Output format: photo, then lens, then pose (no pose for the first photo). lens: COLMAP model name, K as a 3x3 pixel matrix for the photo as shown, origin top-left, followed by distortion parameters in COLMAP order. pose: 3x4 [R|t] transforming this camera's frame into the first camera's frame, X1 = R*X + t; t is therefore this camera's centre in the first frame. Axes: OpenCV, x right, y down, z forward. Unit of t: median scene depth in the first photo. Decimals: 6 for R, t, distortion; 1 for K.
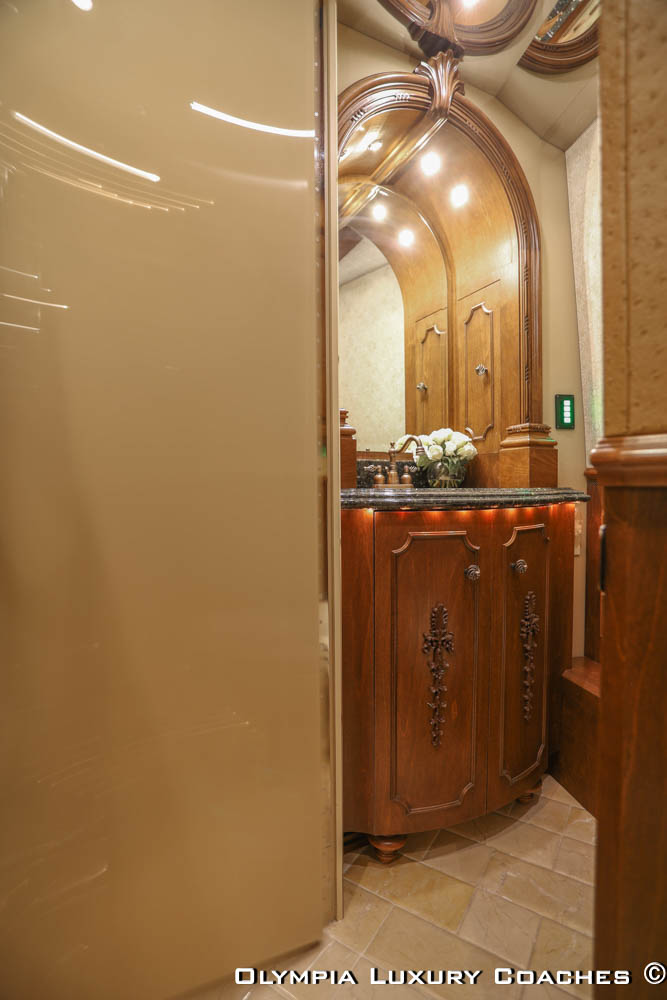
lens RADIAL K [[487.5, 0, 339.1], [0, 487.5, 501.4], [0, 0, 1]] dist [-0.070865, 0.025491]
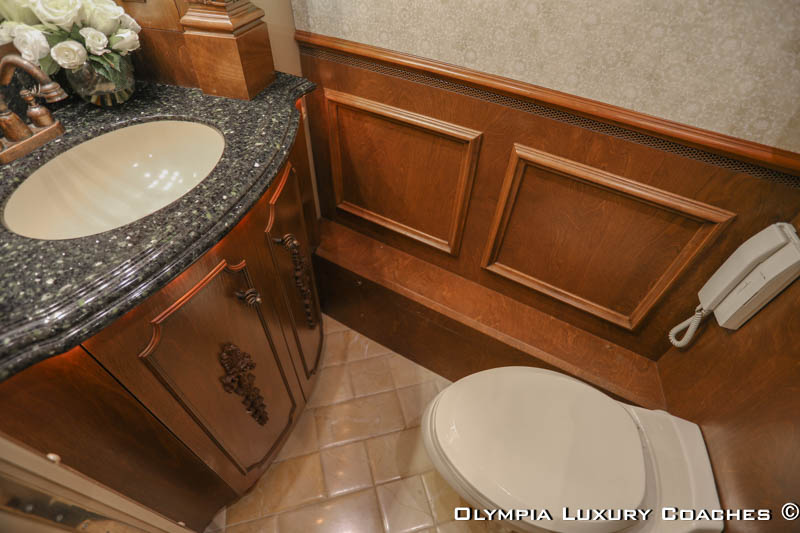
lens RADIAL K [[390.0, 0, 400.7], [0, 390.0, 262.3], [0, 0, 1]] dist [-0.070865, 0.025491]
pose [[0.659273, -0.517652, 0.545340, 0.094531], [-0.017804, 0.714328, 0.699584, -0.247562], [-0.751693, -0.470926, 0.461721, 0.418121]]
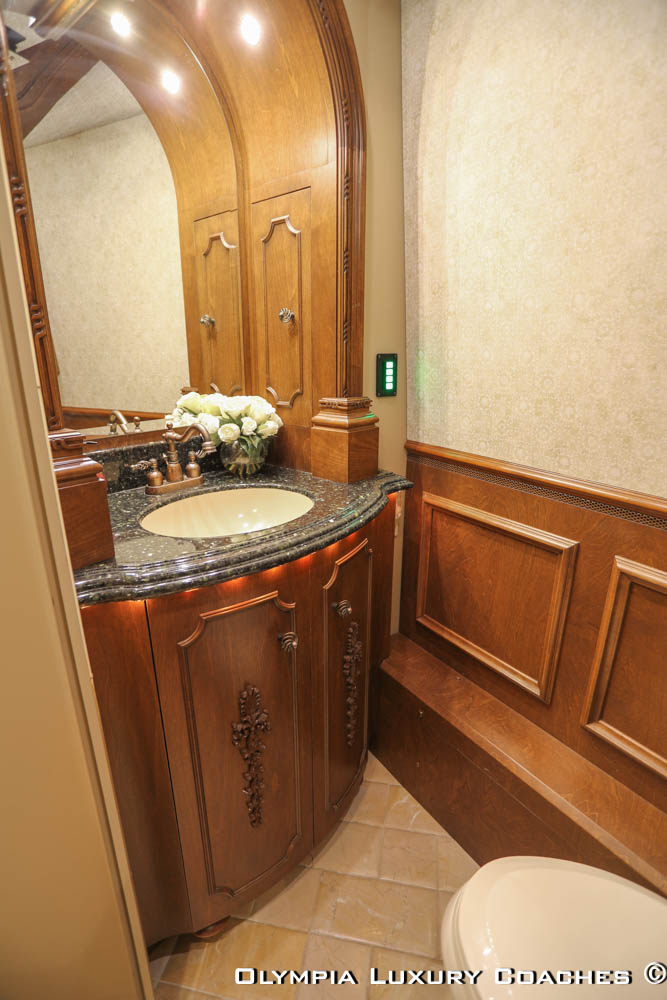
lens RADIAL K [[487.5, 0, 338.7], [0, 487.5, 503.2], [0, 0, 1]] dist [-0.070865, 0.025491]
pose [[0.919751, -0.107832, 0.377399, 0.060136], [0.002993, 0.963420, 0.267978, -0.204813], [-0.392490, -0.245343, 0.886430, 0.249432]]
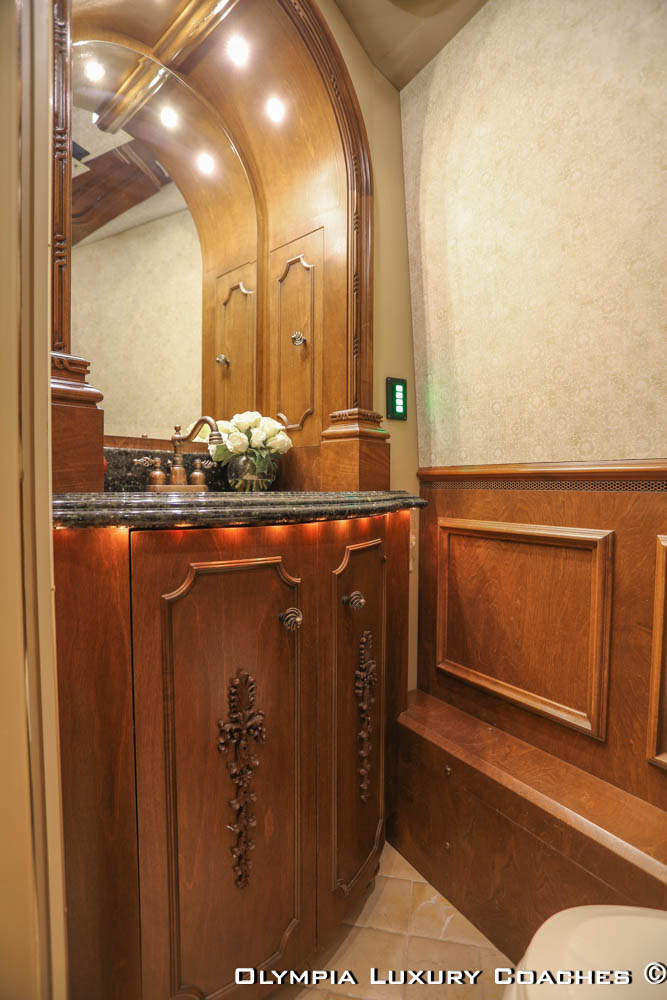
lens RADIAL K [[487.5, 0, 339.1], [0, 487.5, 501.9], [0, 0, 1]] dist [-0.070865, 0.025491]
pose [[0.926203, -0.002875, 0.377013, 0.064106], [0.002824, 0.999996, 0.000689, -0.010449], [-0.377014, 0.000427, 0.926208, 0.268188]]
